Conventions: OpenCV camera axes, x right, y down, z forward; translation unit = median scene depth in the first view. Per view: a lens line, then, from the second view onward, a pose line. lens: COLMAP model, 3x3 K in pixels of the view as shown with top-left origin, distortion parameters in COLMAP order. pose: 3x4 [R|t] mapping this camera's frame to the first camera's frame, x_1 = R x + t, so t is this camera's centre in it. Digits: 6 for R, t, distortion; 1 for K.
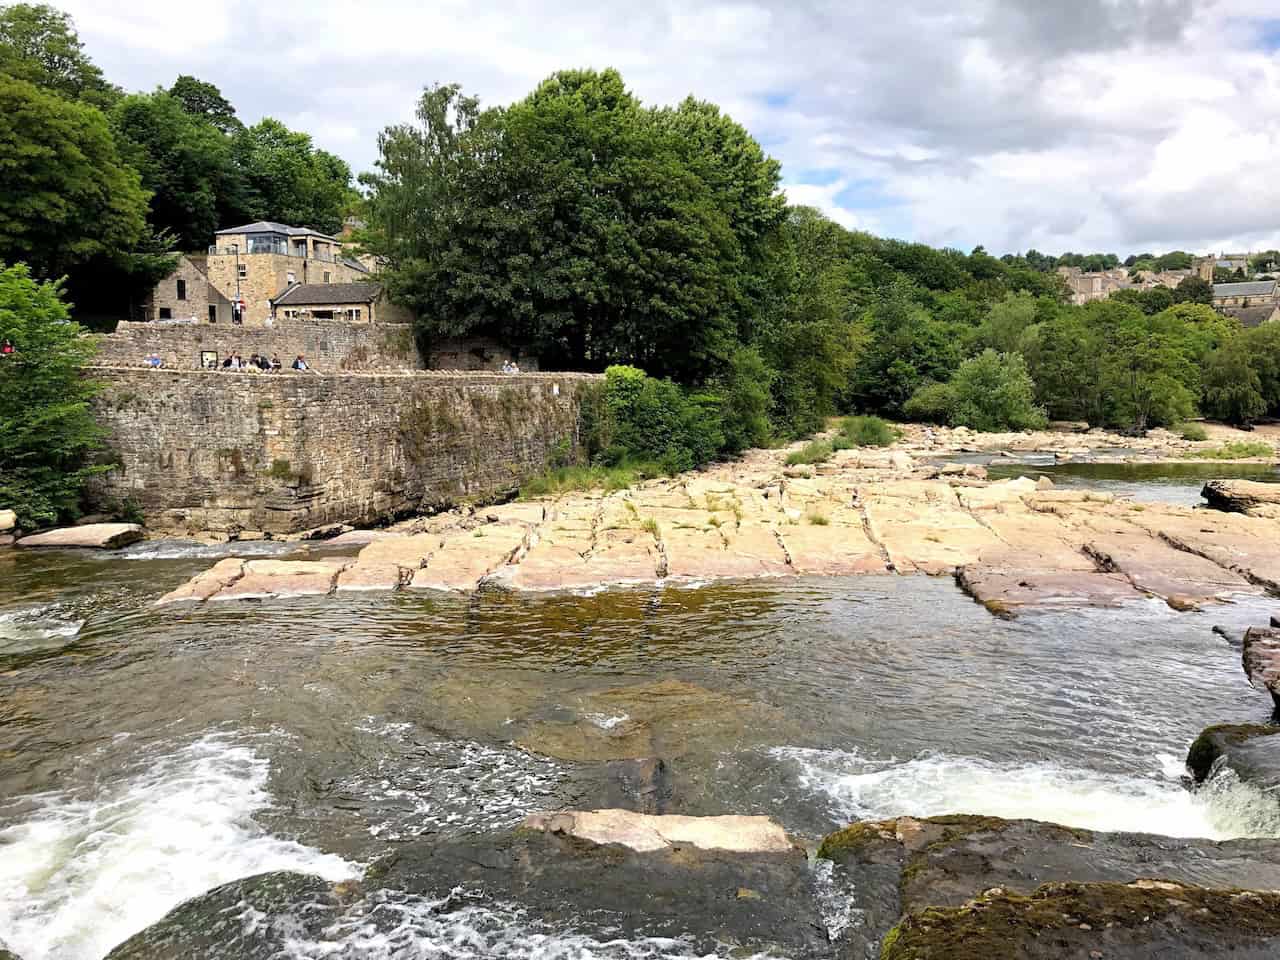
lens RADIAL K [[1061.4, 0, 640.6], [0, 1061.4, 478.1], [0, 0, 1]] dist [0.053653, -0.065418]
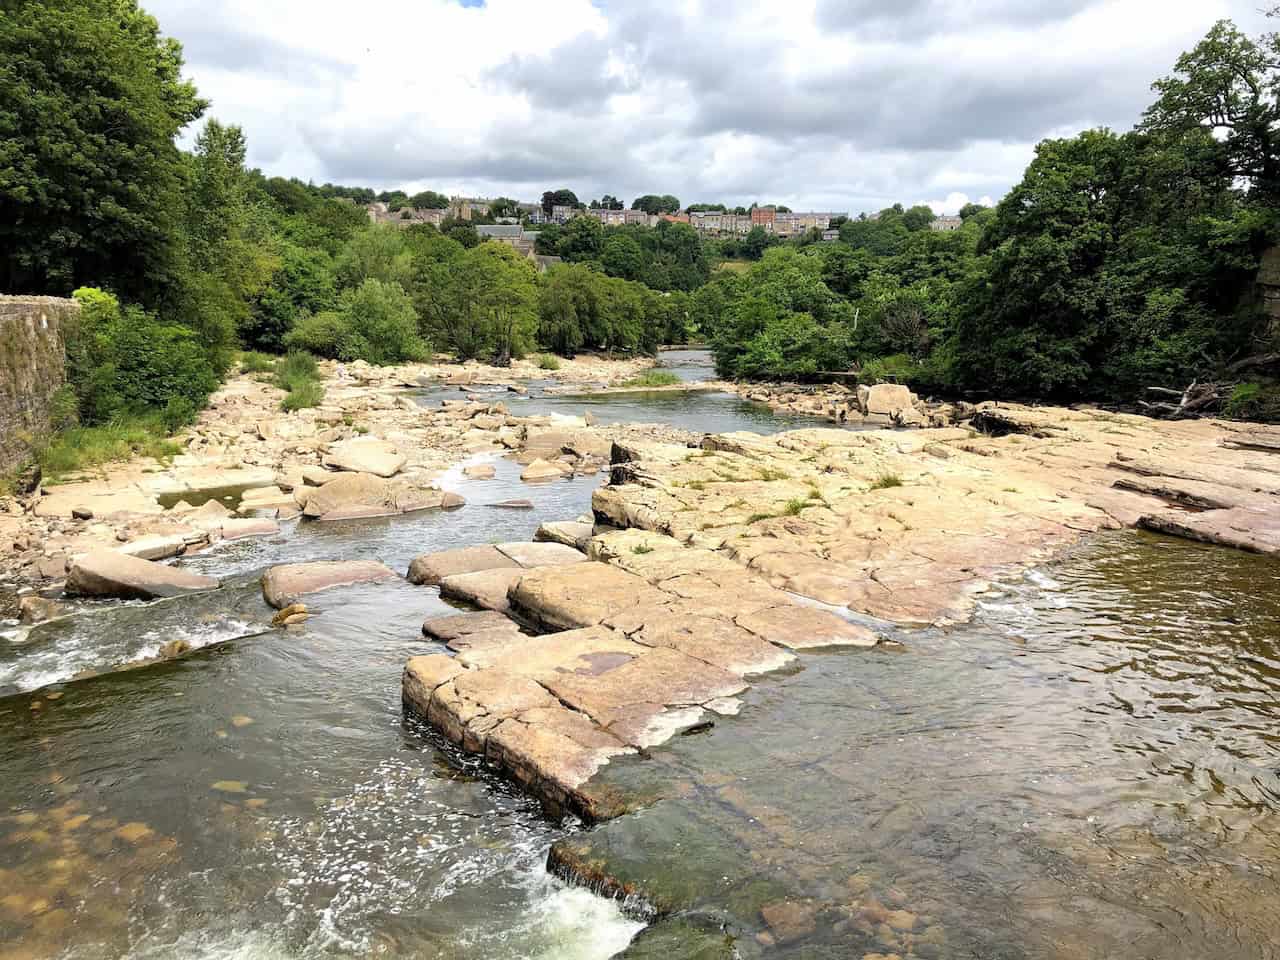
lens RADIAL K [[1061.4, 0, 640.1], [0, 1061.4, 484.6], [0, 0, 1]] dist [0.053653, -0.065418]
pose [[0.778446, -0.090890, 0.621096, -0.185778], [0.046576, 0.995098, 0.087244, -0.014944], [-0.625981, -0.038987, 0.778863, 0.147702]]
